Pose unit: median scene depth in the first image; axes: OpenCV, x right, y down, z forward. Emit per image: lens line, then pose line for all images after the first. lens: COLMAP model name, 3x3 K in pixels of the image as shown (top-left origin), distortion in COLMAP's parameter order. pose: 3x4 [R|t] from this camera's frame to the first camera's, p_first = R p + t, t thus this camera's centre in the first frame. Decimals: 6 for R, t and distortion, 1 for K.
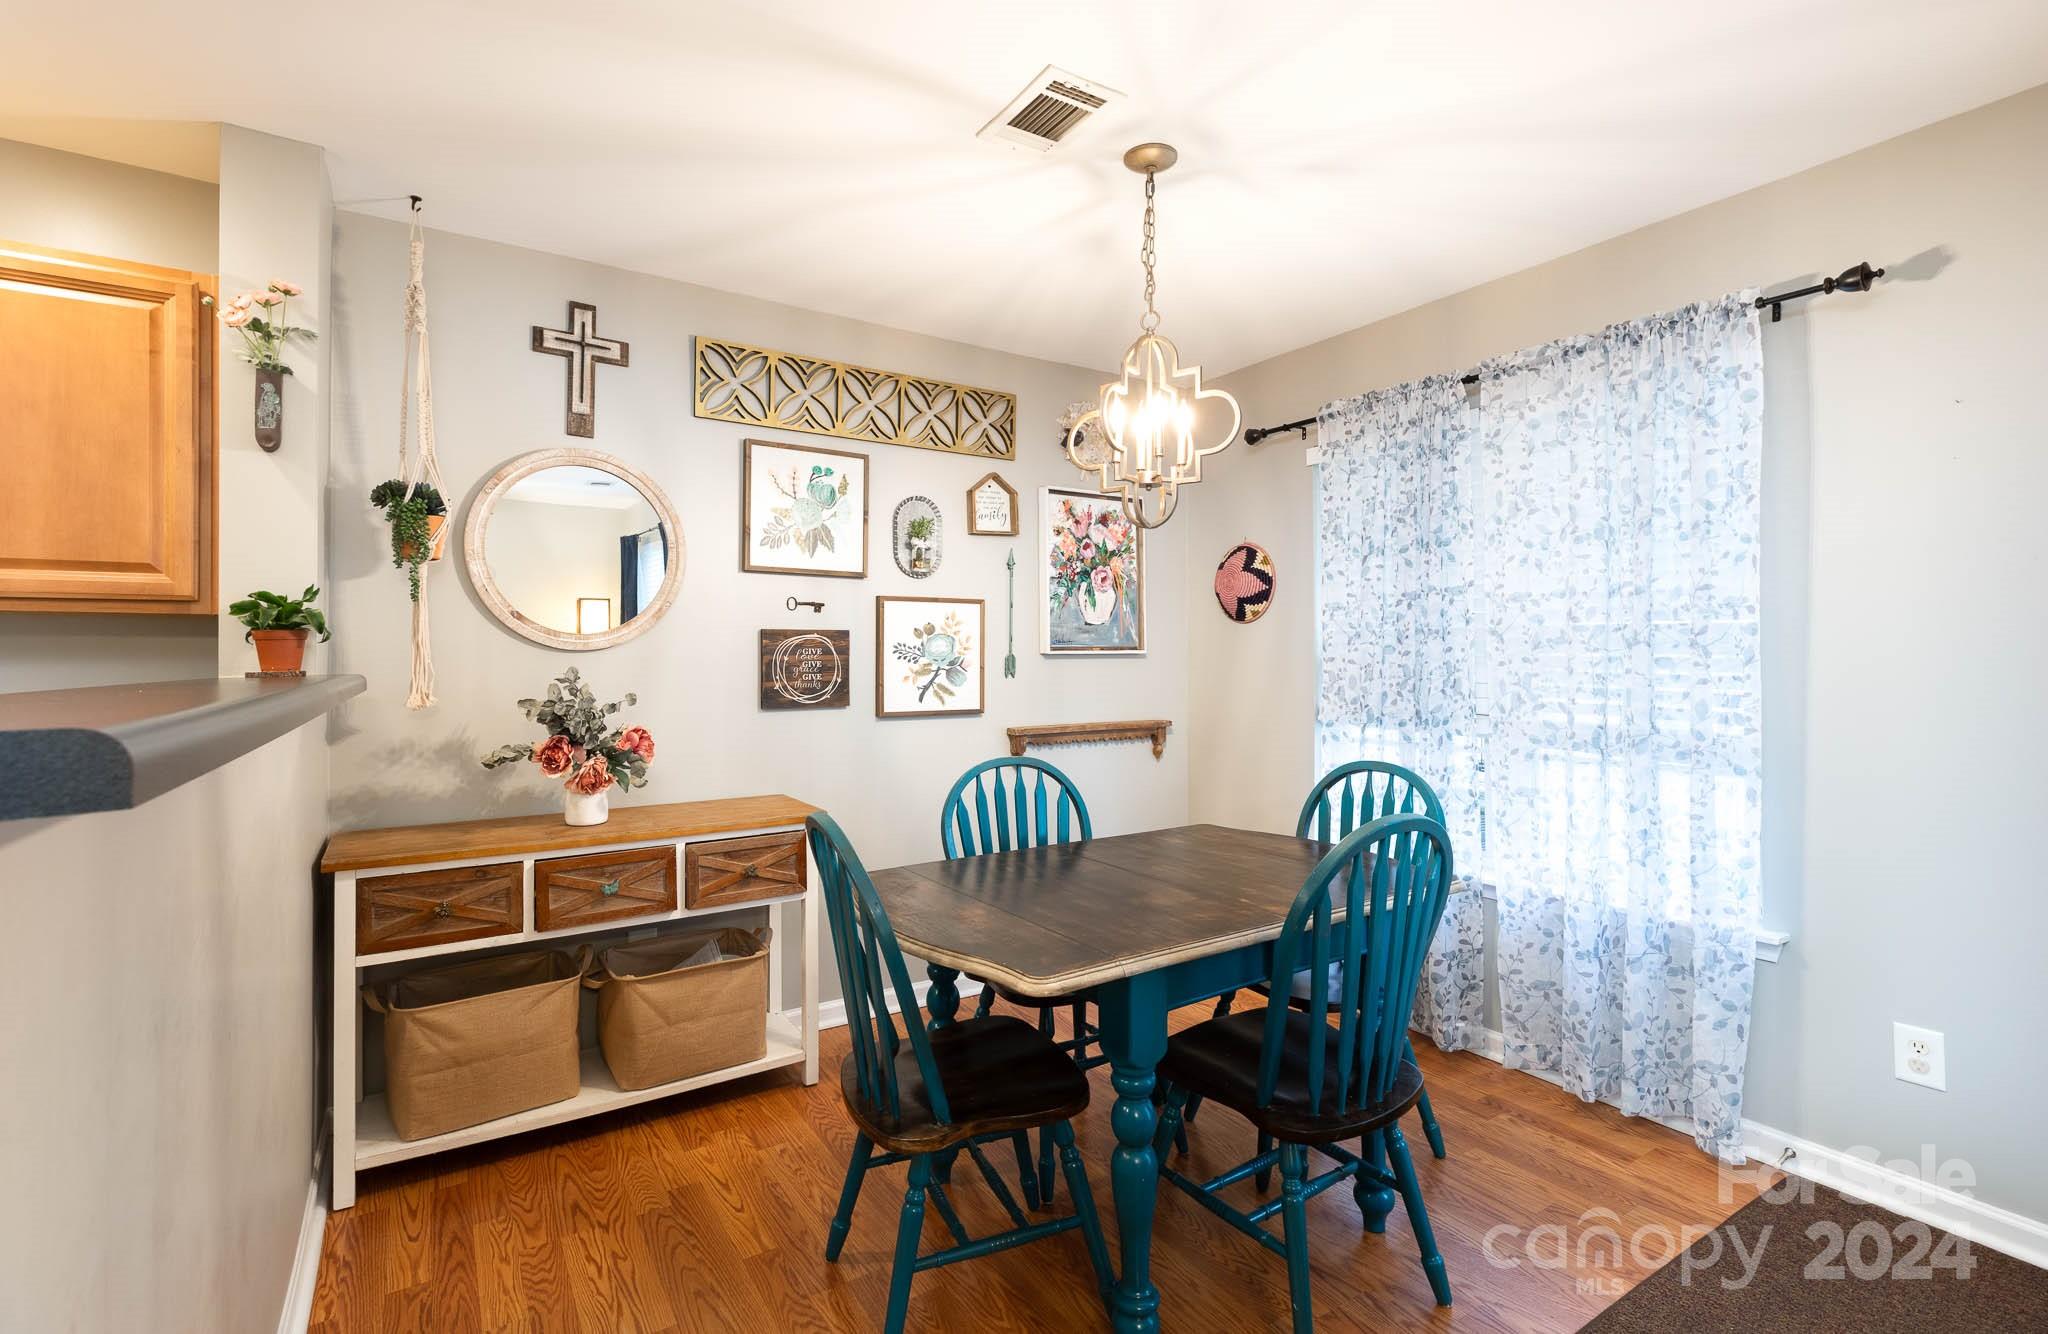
lens RADIAL K [[924.2, 0, 1016.8], [0, 924.2, 651.2], [0, 0, 1]] dist [0.003352, 0.000431]
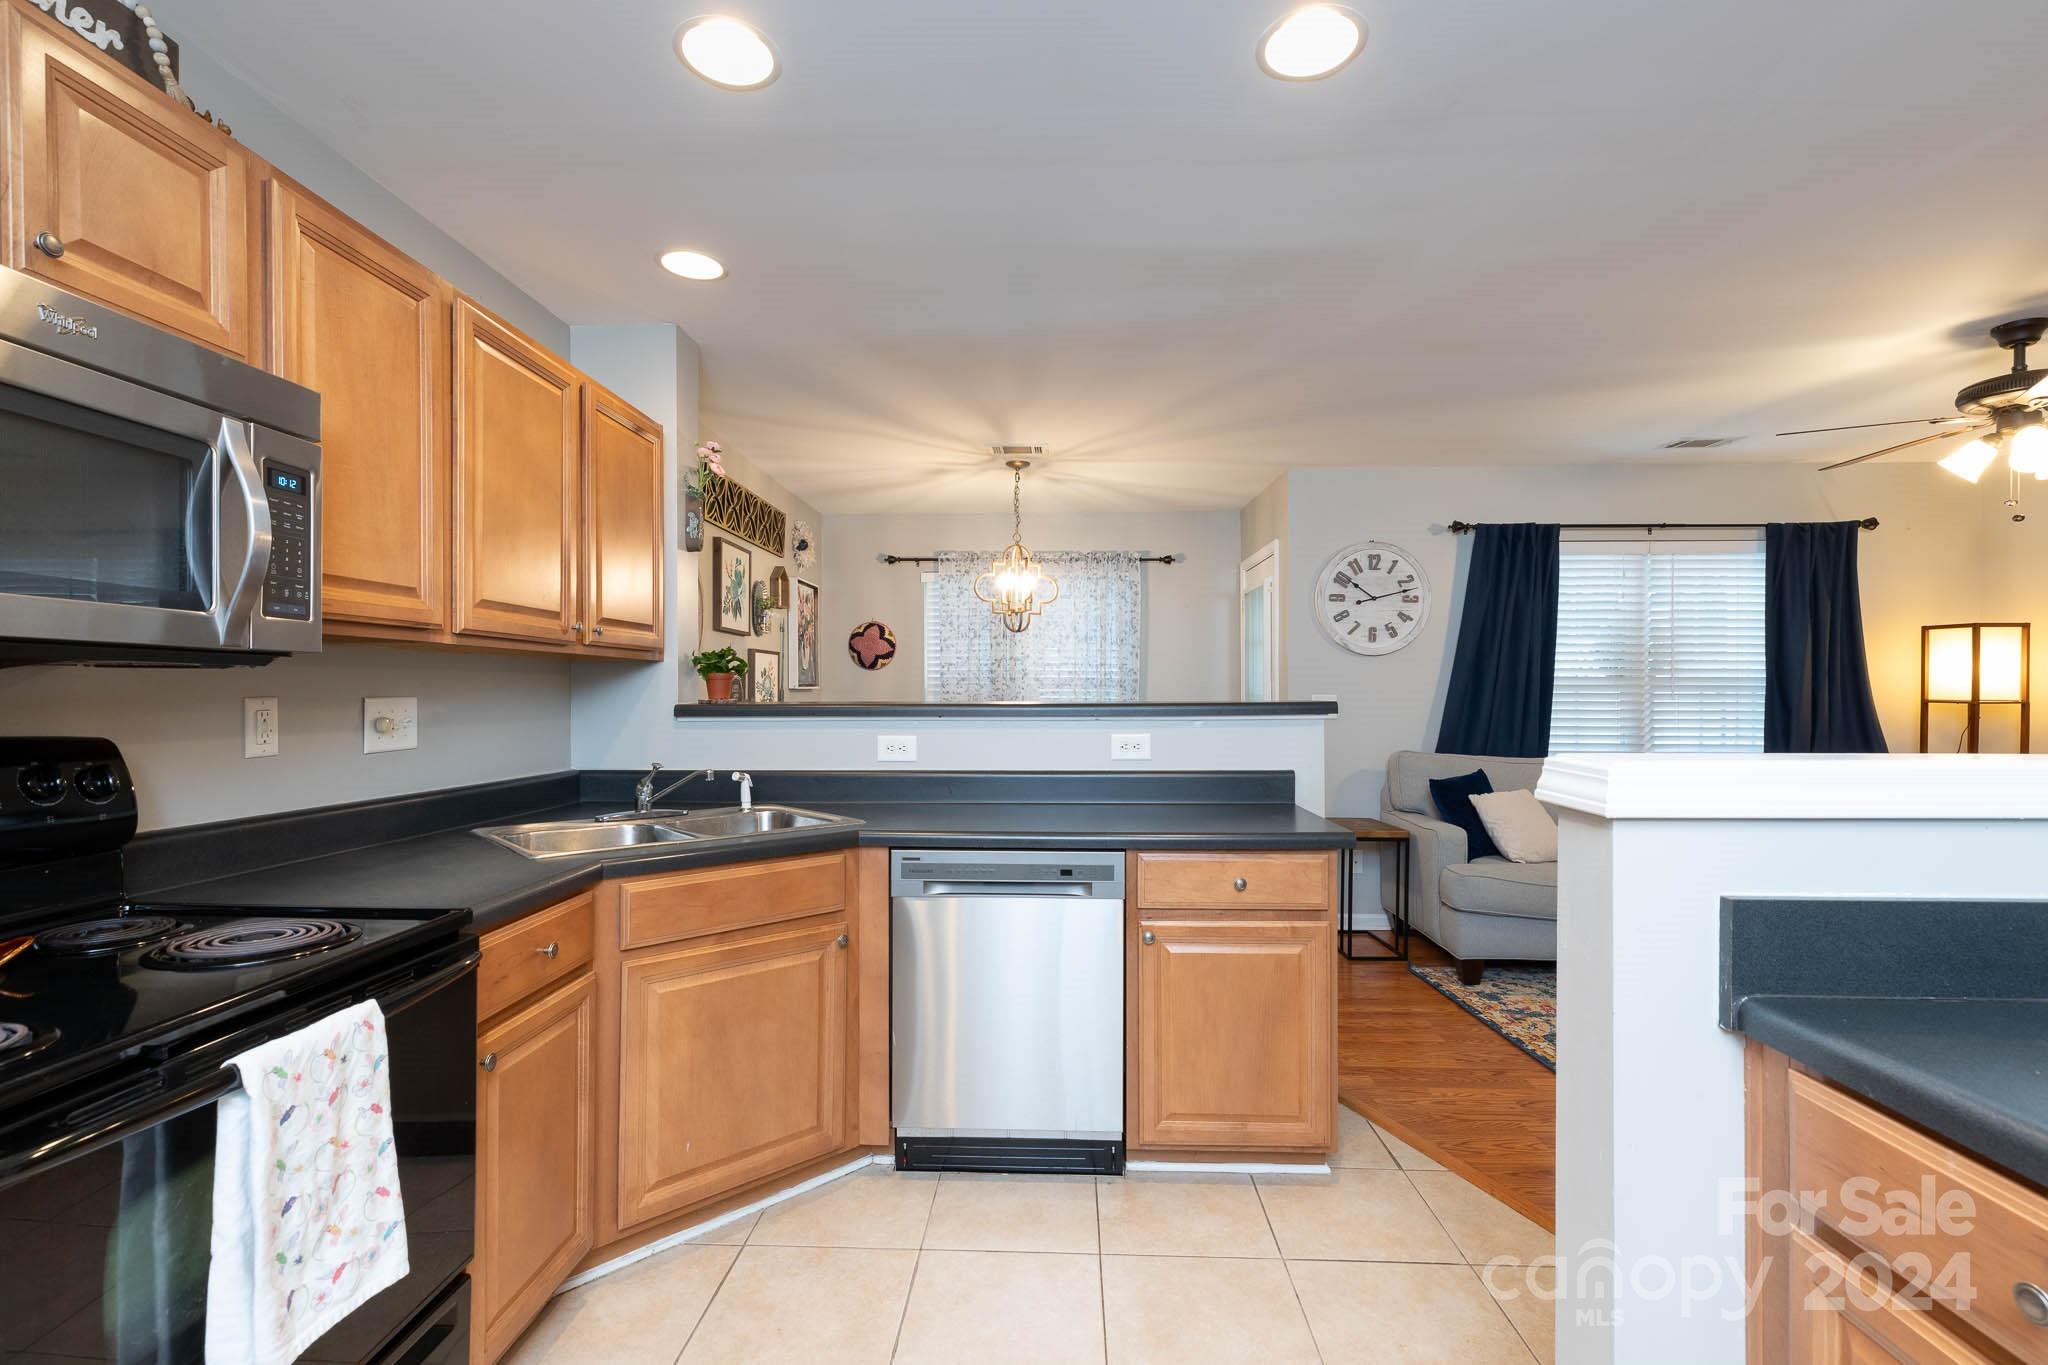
lens RADIAL K [[917.5, 0, 1032.8], [0, 917.5, 691.9], [0, 0, 1]] dist [0.005735, -0.000717]
pose [[0.570588, -0.000257, 0.821236, -1.211405], [-0.004858, 0.999981, 0.003689, 0.000462], [-0.821222, -0.006095, 0.570576, -0.204679]]
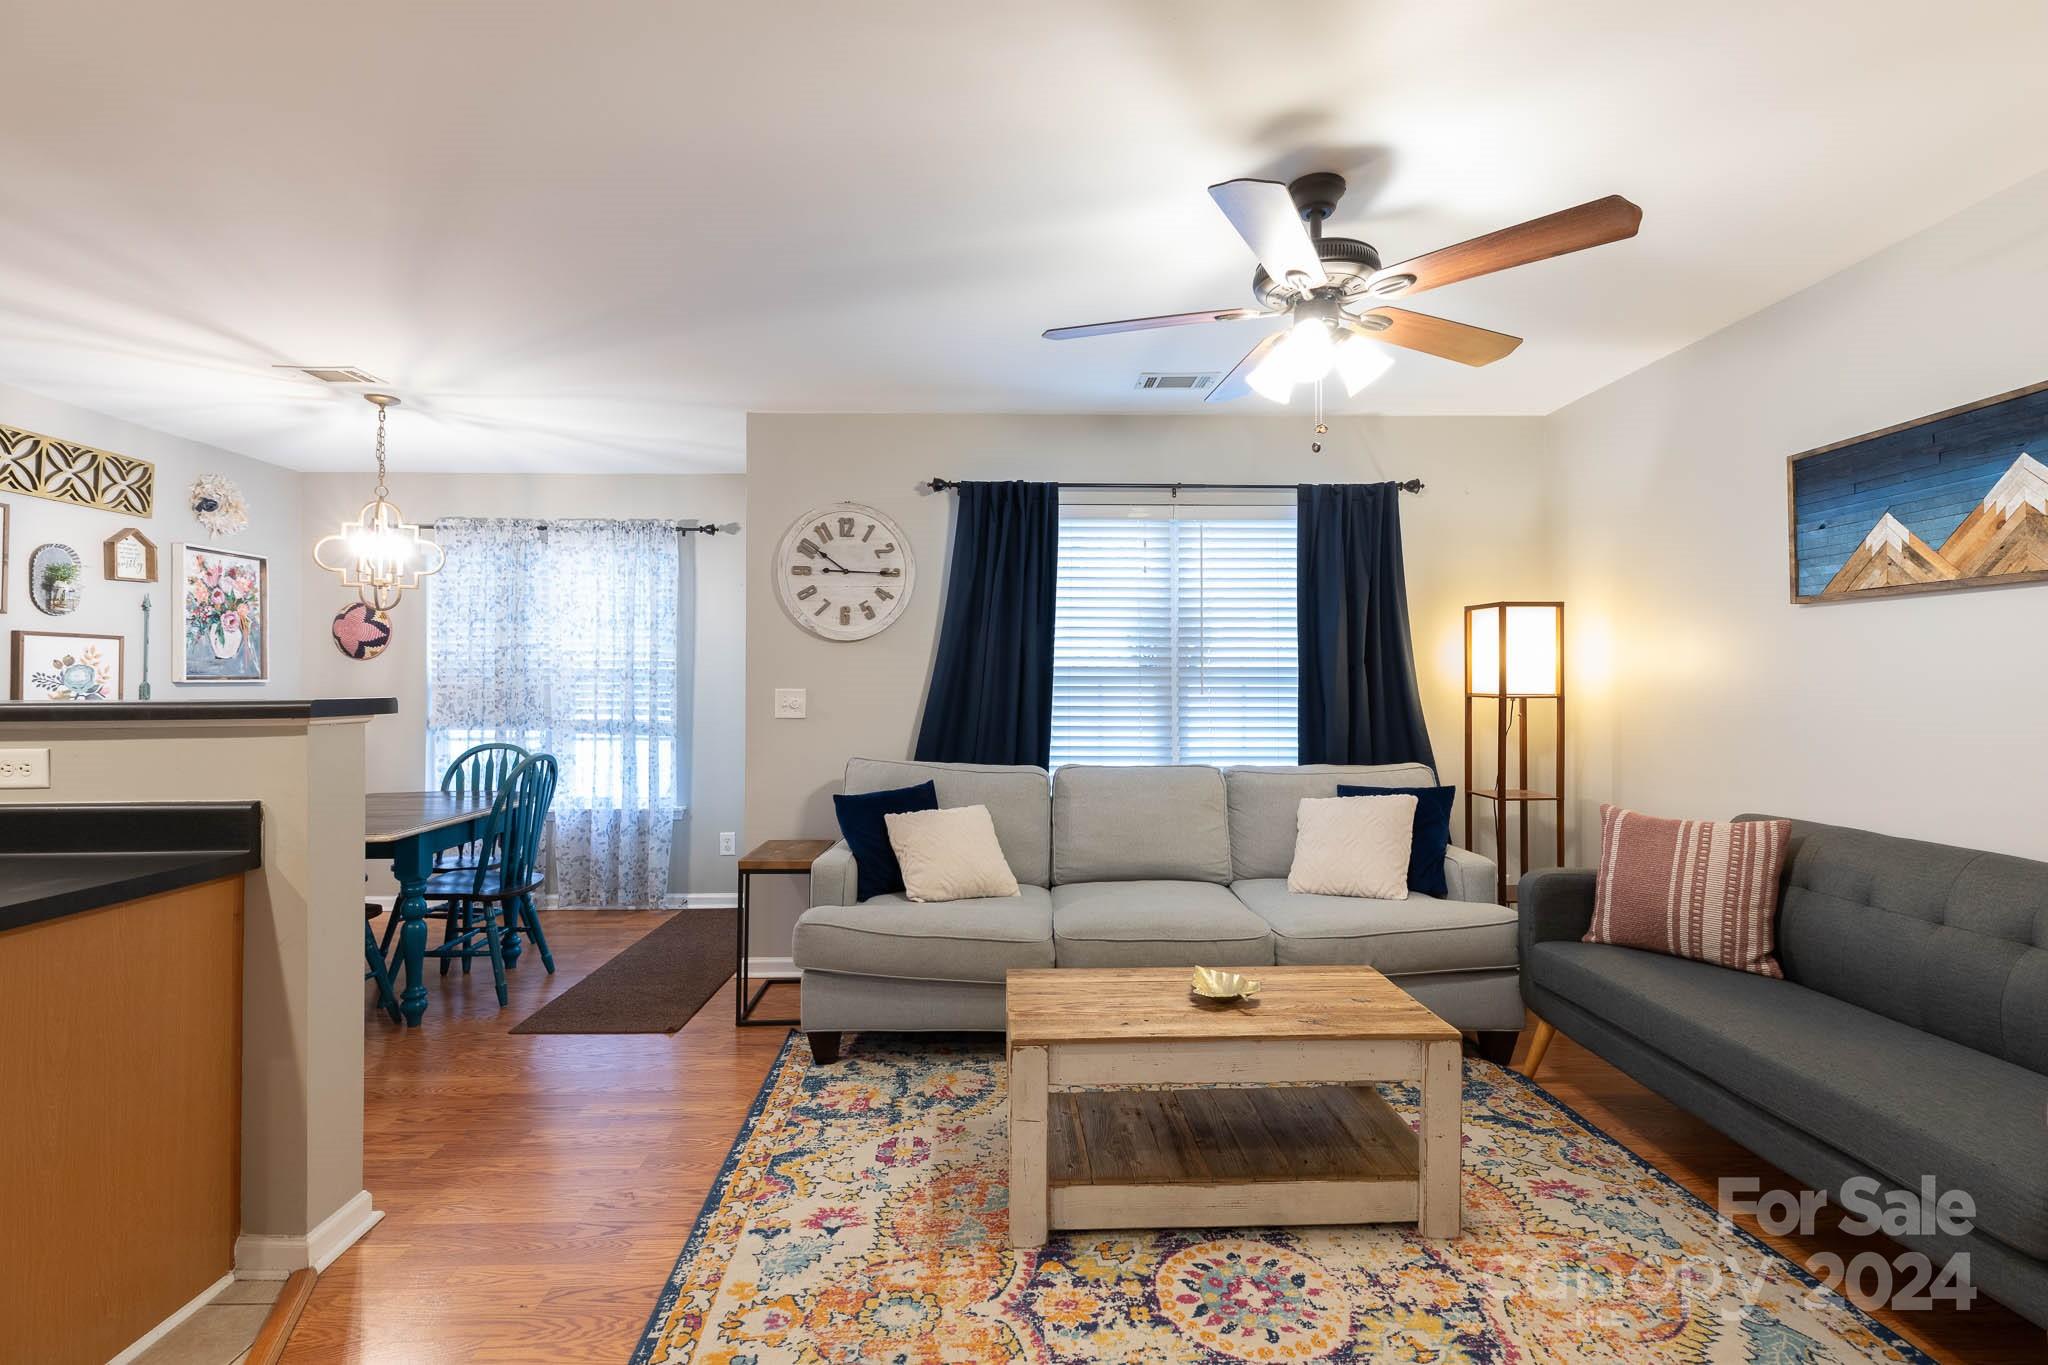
lens RADIAL K [[917.5, 0, 1024.9], [0, 917.5, 670.0], [0, 0, 1]] dist [0.005735, -0.000717]
pose [[0.523585, 0.013917, 0.851860, -0.517391], [-0.003809, 0.999895, -0.013994, -0.000915], [-0.851965, 0.004082, 0.523583, -0.702169]]
